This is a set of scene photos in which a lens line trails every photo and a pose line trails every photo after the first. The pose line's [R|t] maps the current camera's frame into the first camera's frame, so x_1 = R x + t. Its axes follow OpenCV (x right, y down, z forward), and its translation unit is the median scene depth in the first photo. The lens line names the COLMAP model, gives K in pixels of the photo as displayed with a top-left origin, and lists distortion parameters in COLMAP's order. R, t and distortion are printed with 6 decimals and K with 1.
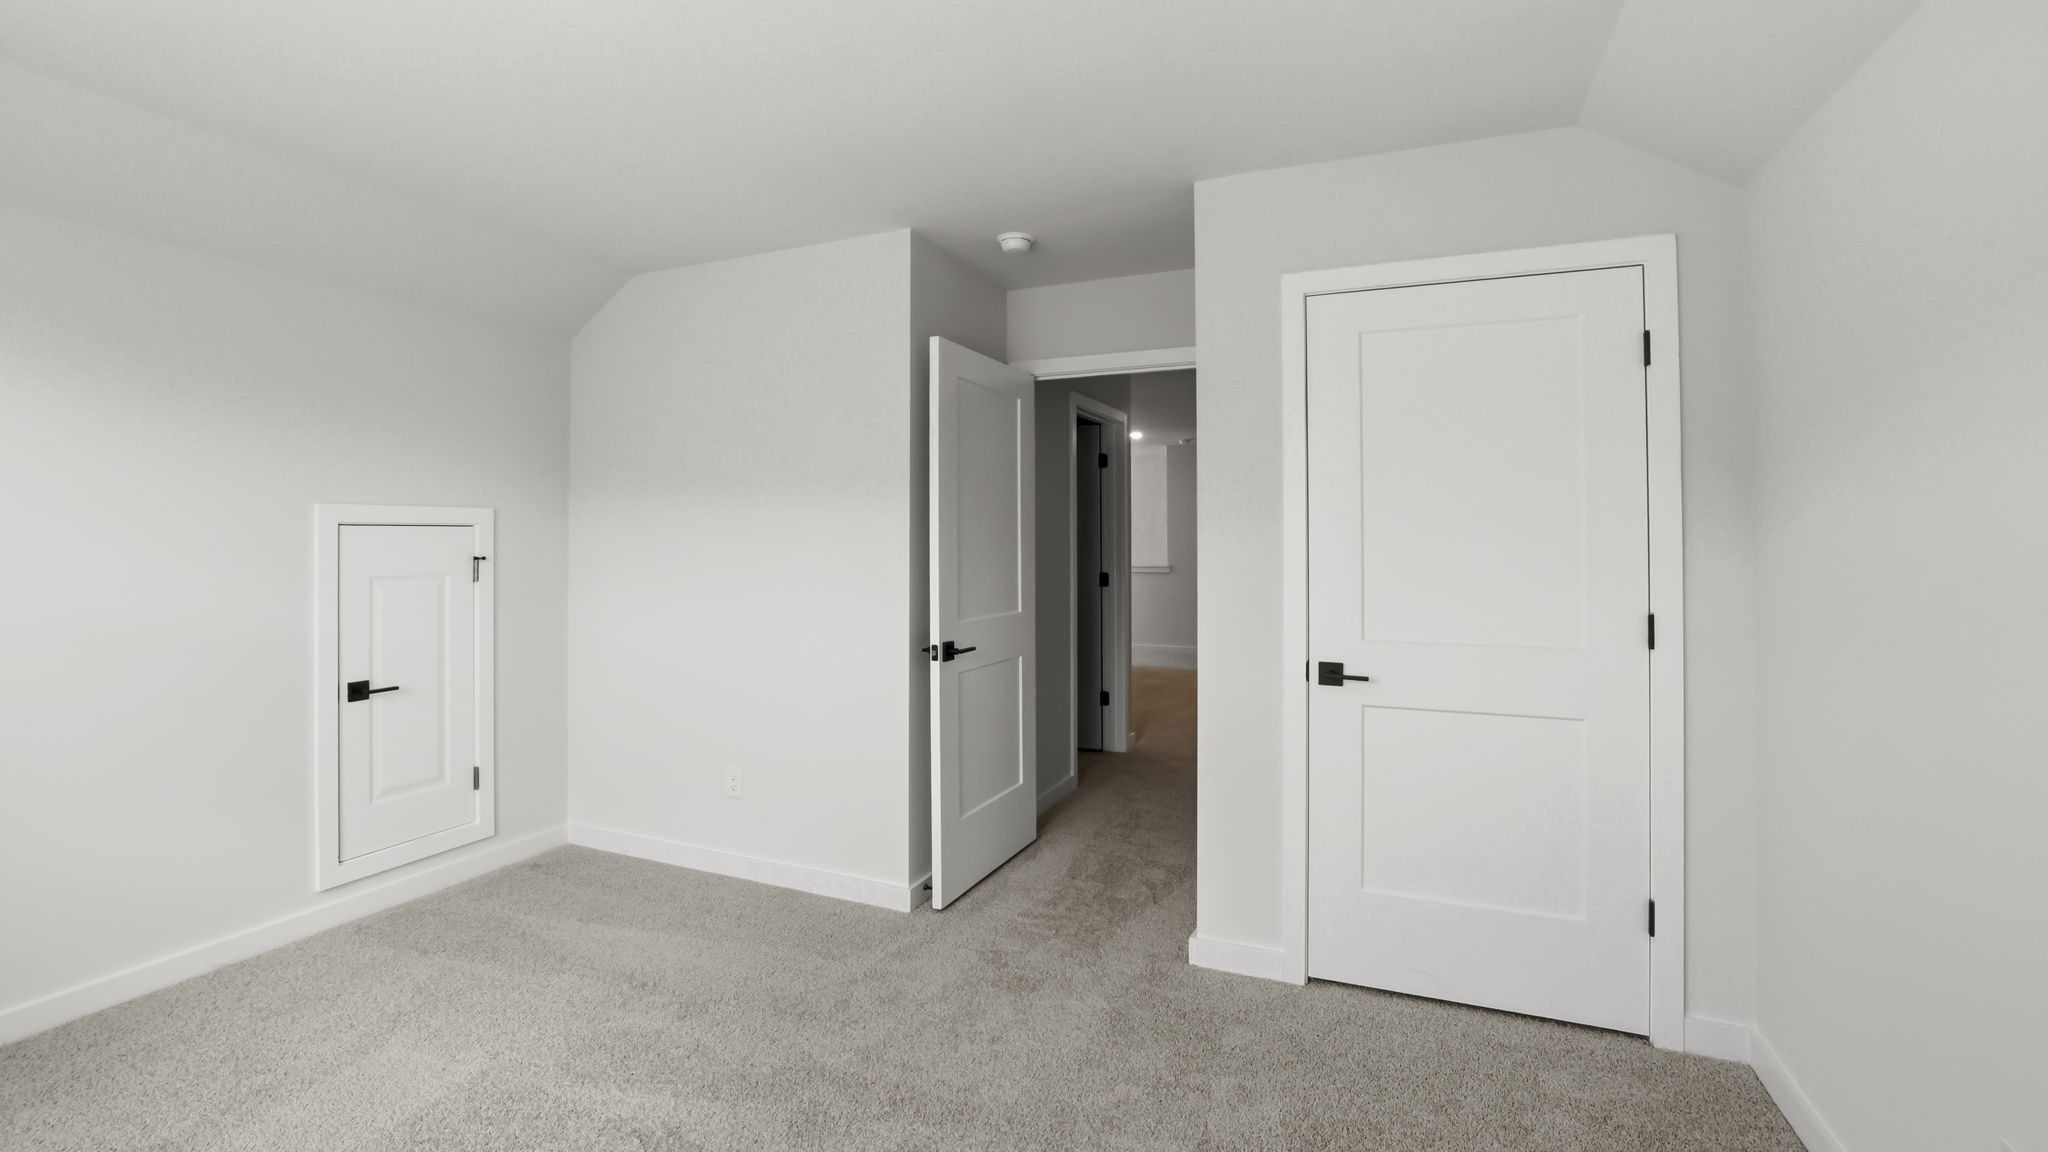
lens RADIAL K [[959.2, 0, 970.9], [0, 959.2, 531.7], [0, 0, 1]] dist [0.001090, 0.000147]
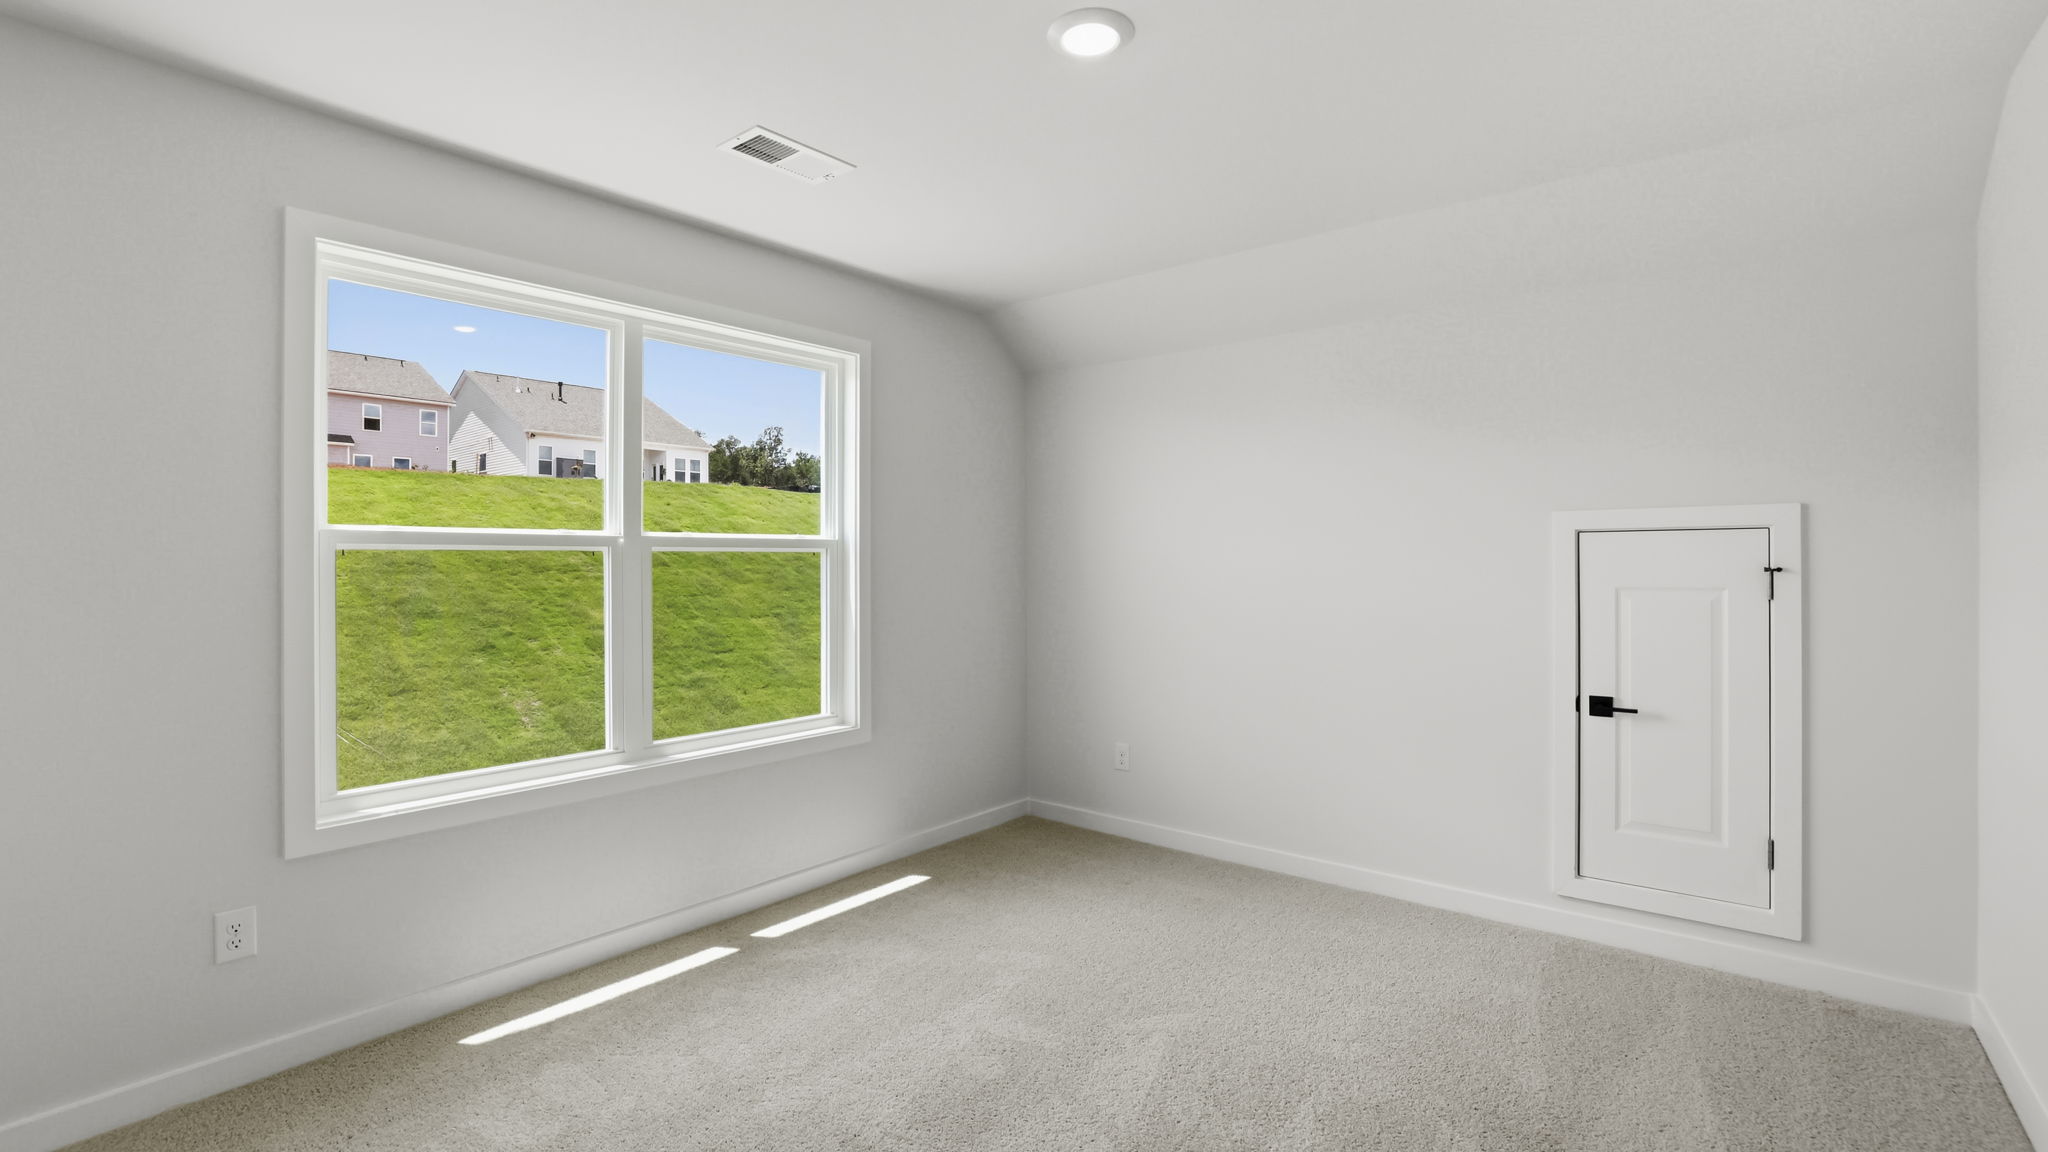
lens RADIAL K [[916.2, 0, 1026.2], [0, 916.2, 559.3], [0, 0, 1]] dist [-0.000018, 0.000006]
pose [[-0.252748, -0.001288, -0.967531, 0.399274], [0.015148, 0.999871, -0.005288, 0.016841], [0.967414, -0.015993, -0.252696, 0.702139]]
